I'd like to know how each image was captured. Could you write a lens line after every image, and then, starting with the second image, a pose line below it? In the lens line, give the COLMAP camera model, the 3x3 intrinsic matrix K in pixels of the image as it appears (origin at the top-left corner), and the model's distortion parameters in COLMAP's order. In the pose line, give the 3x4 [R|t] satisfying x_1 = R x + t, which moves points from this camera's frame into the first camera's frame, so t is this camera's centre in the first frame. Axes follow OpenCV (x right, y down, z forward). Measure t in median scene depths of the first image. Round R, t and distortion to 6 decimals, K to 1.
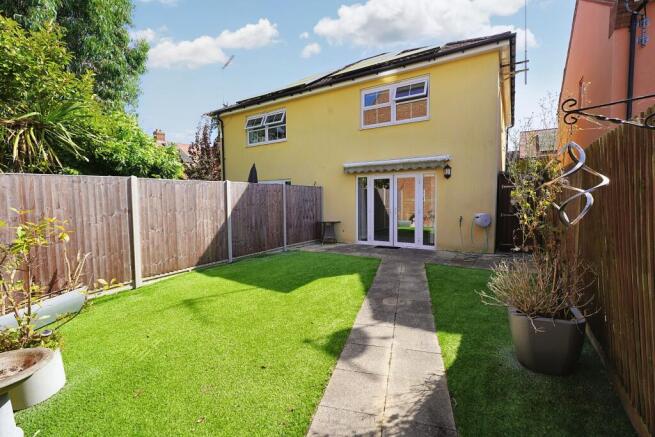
lens RADIAL K [[296.7, 0, 325.3], [0, 296.7, 218.2], [0, 0, 1]] dist [-0.010179, 0.000282]
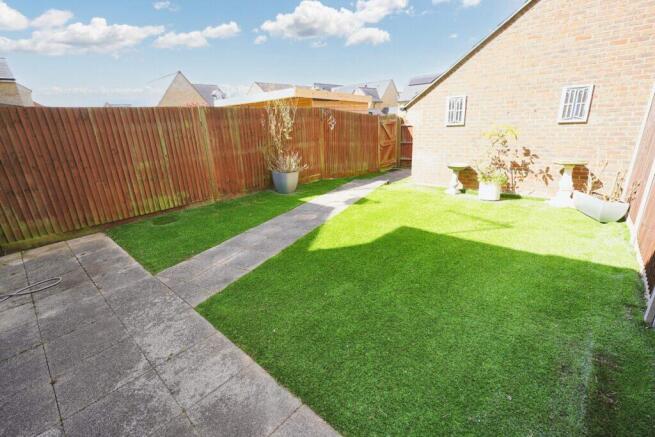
lens RADIAL K [[296.7, 0, 325.3], [0, 296.7, 218.2], [0, 0, 1]] dist [-0.010179, 0.000282]
pose [[-0.982313, -0.001510, 0.187243, -0.059883], [0.067895, 0.929044, 0.363687, -0.134164], [-0.174506, 0.369967, -0.912509, 1.901111]]
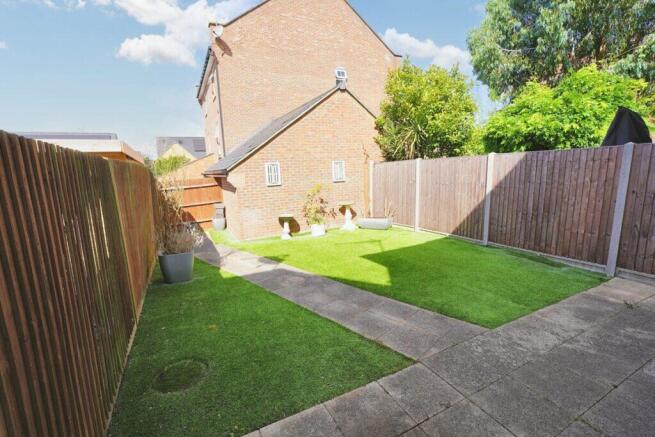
lens RADIAL K [[296.7, 0, 325.3], [0, 296.7, 218.2], [0, 0, 1]] dist [-0.010179, 0.000282]
pose [[-0.516101, 0.171442, -0.839194, 0.972140], [-0.006651, 0.978932, 0.204079, -0.161480], [0.856502, 0.110907, -0.504088, 1.490443]]
